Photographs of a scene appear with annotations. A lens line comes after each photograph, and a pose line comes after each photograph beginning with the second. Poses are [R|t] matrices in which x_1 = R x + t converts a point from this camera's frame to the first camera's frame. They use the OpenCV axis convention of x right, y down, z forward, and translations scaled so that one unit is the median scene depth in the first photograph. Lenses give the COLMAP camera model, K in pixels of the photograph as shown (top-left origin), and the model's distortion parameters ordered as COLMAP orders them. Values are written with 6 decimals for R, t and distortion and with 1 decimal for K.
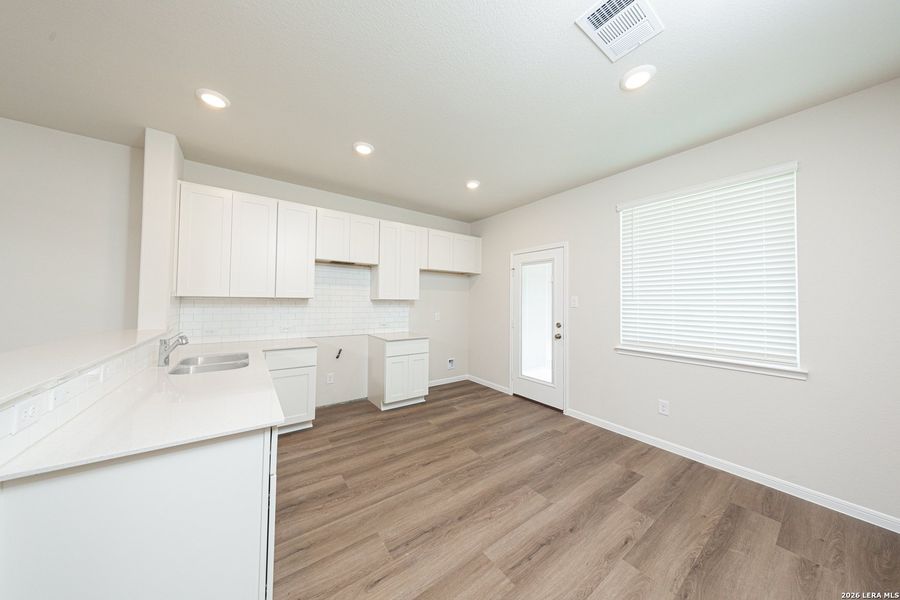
lens RADIAL K [[287.2, 0, 452.4], [0, 287.2, 297.0], [0, 0, 1]] dist [0.005974, -0.000115]
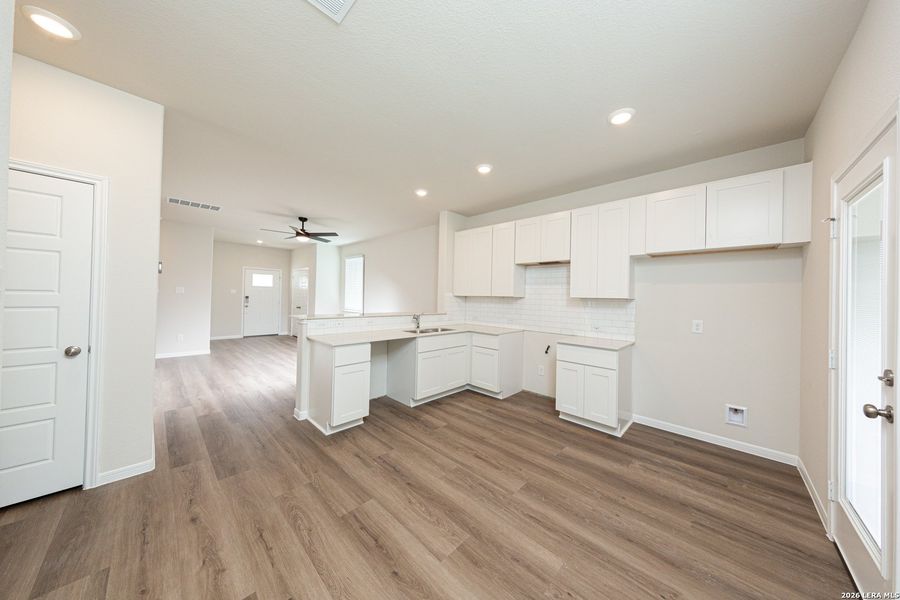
lens RADIAL K [[287.2, 0, 452.4], [0, 287.2, 297.0], [0, 0, 1]] dist [0.005974, -0.000115]
pose [[0.168808, -0.007209, -0.985623, 0.799077], [-0.003197, 0.999964, -0.007861, 0.019163], [0.985644, 0.004478, 0.168778, 0.649717]]
